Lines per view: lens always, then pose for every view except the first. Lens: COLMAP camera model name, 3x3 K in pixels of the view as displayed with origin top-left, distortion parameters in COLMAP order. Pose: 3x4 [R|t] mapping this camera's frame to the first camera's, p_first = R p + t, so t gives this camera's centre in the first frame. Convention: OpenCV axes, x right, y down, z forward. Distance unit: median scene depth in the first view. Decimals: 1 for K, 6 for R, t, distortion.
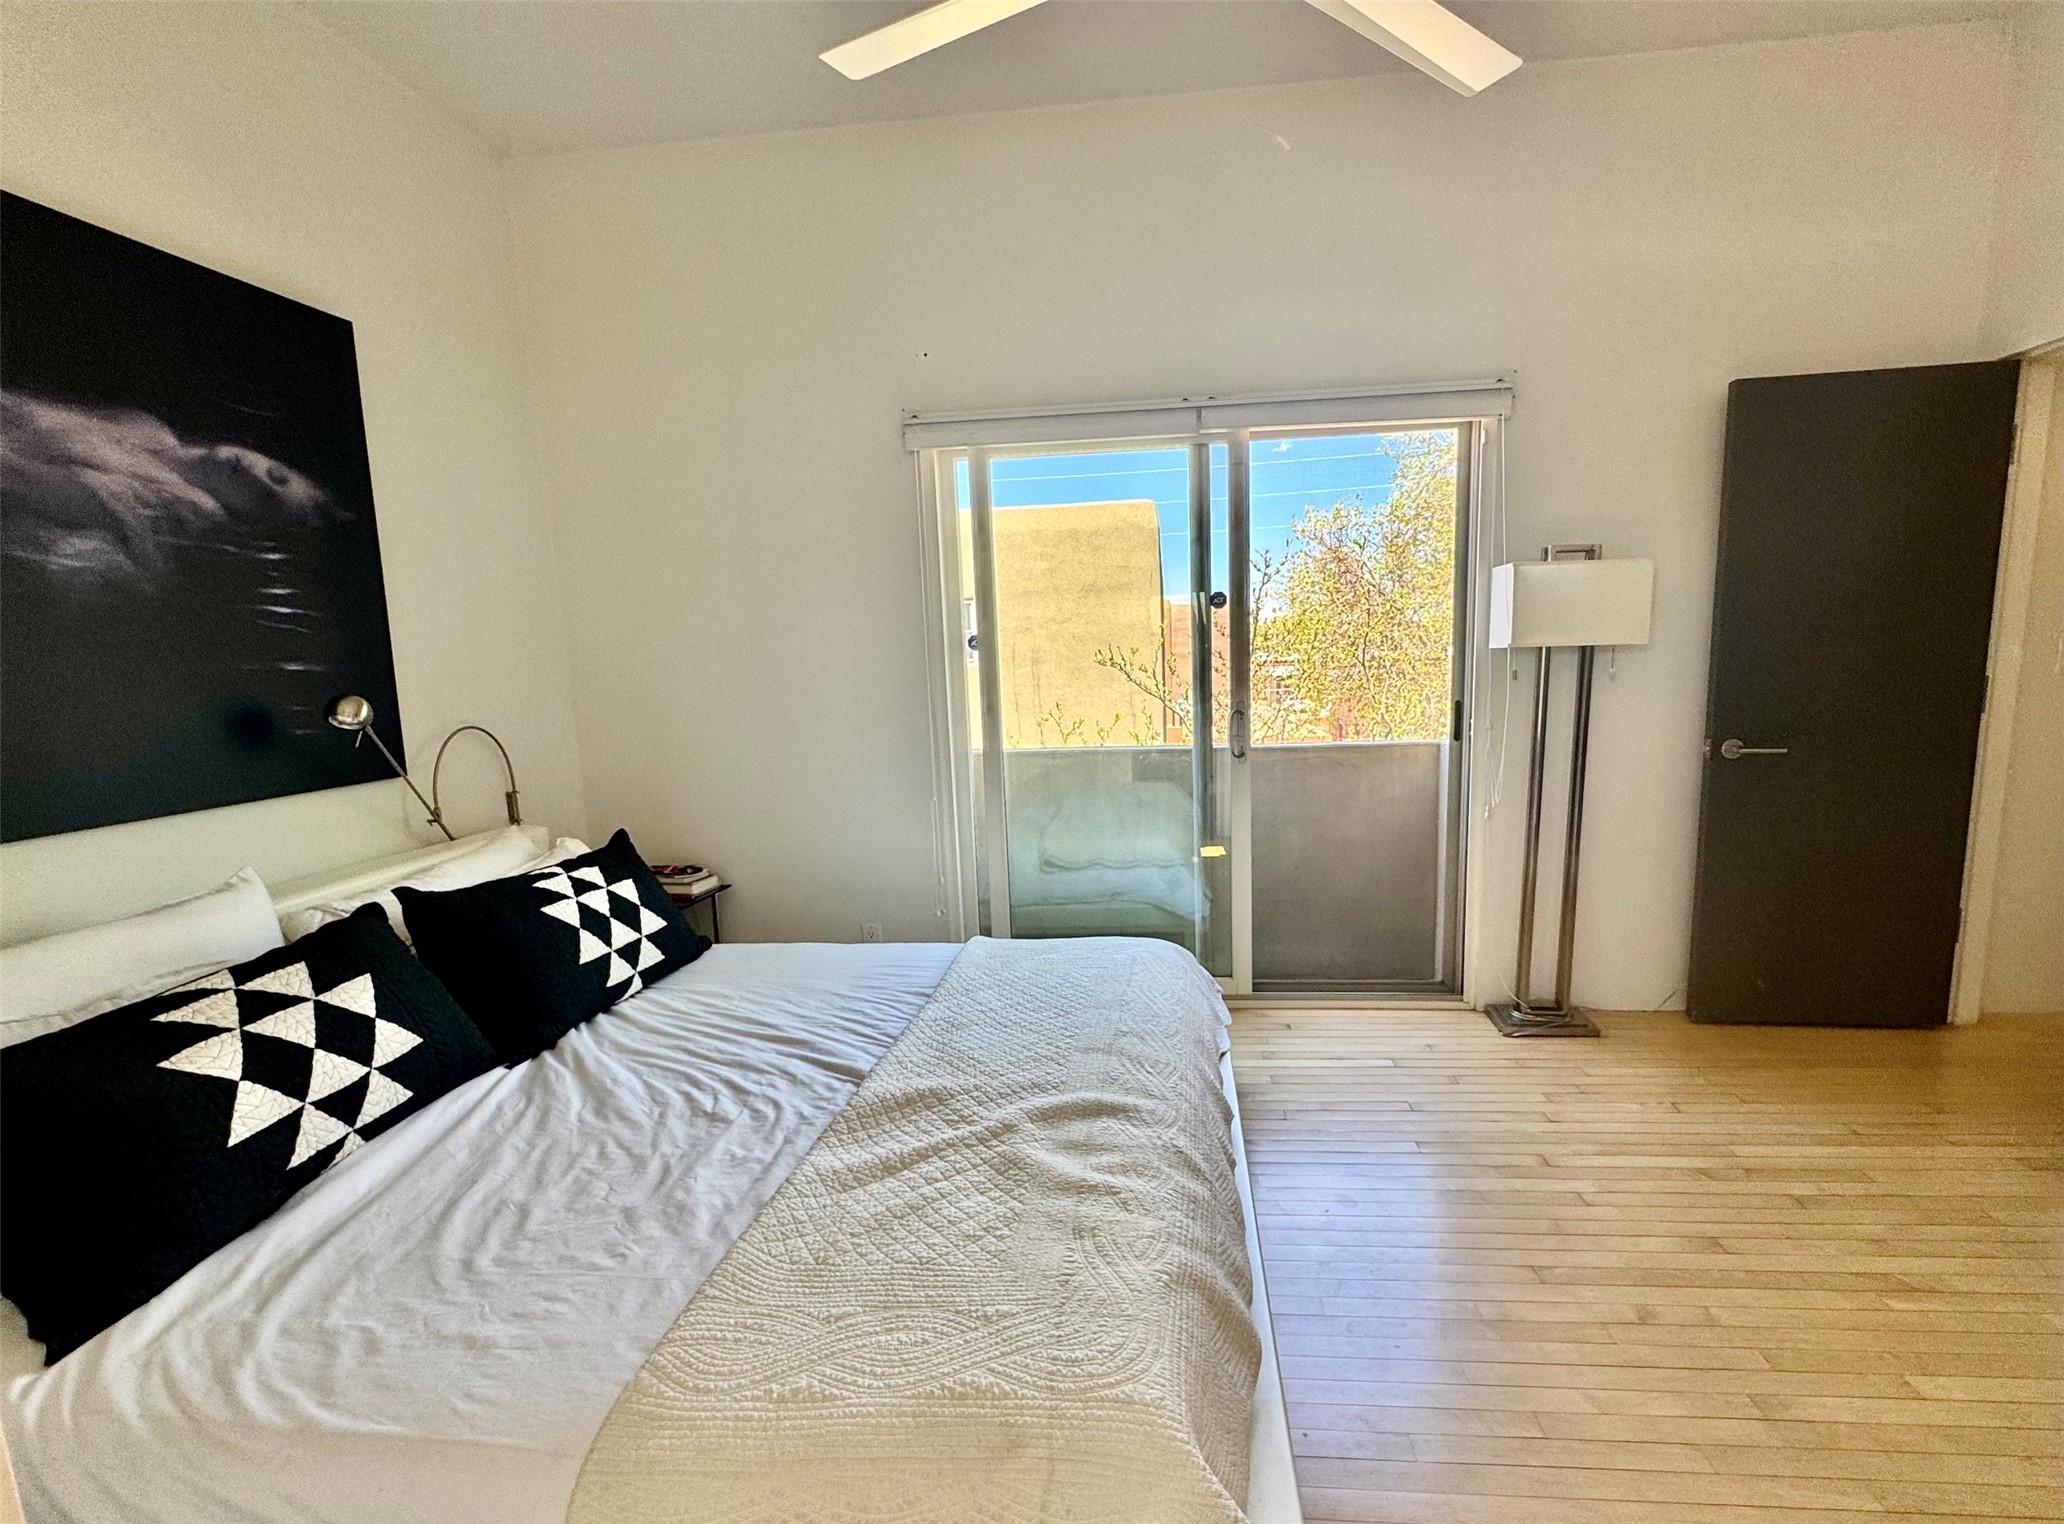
lens RADIAL K [[925.1, 0, 1098.8], [0, 925.1, 793.2], [0, 0, 1]] dist [0.000396, 0.000010]
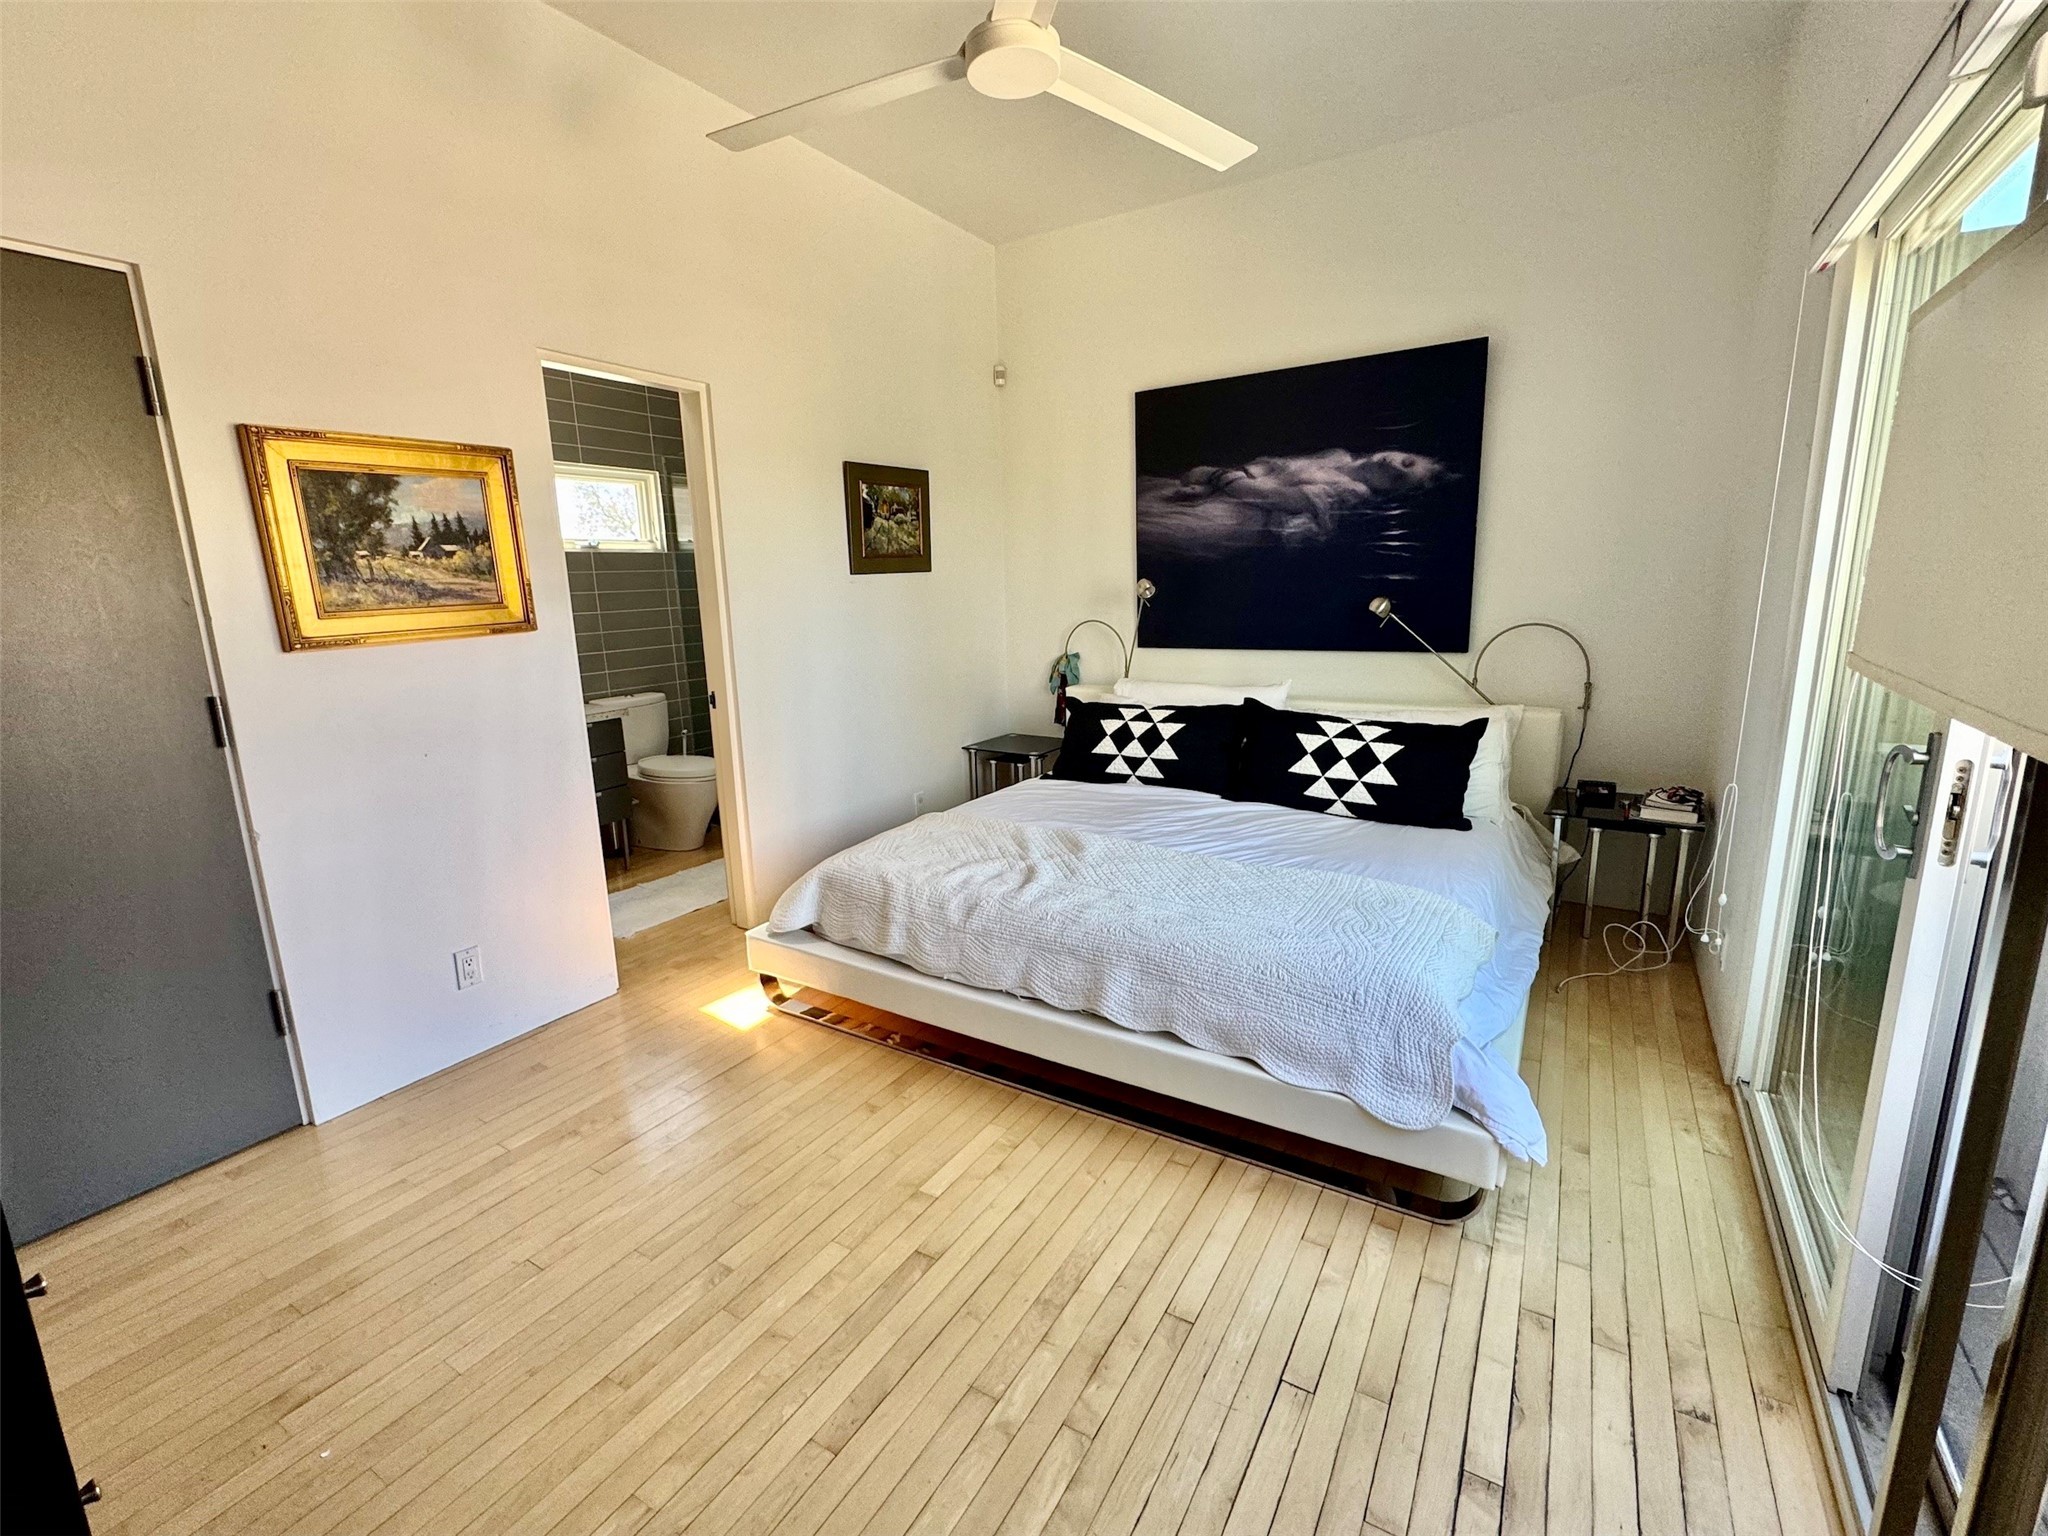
lens RADIAL K [[918.0, 0, 1027.1], [0, 918.0, 770.0], [0, 0, 1]] dist [0.000396, 0.000010]
pose [[-0.442992, 0.225800, -0.867624, 1.130438], [-0.094262, 0.950668, 0.295541, -0.272119], [0.891556, 0.212707, -0.399854, 1.329662]]
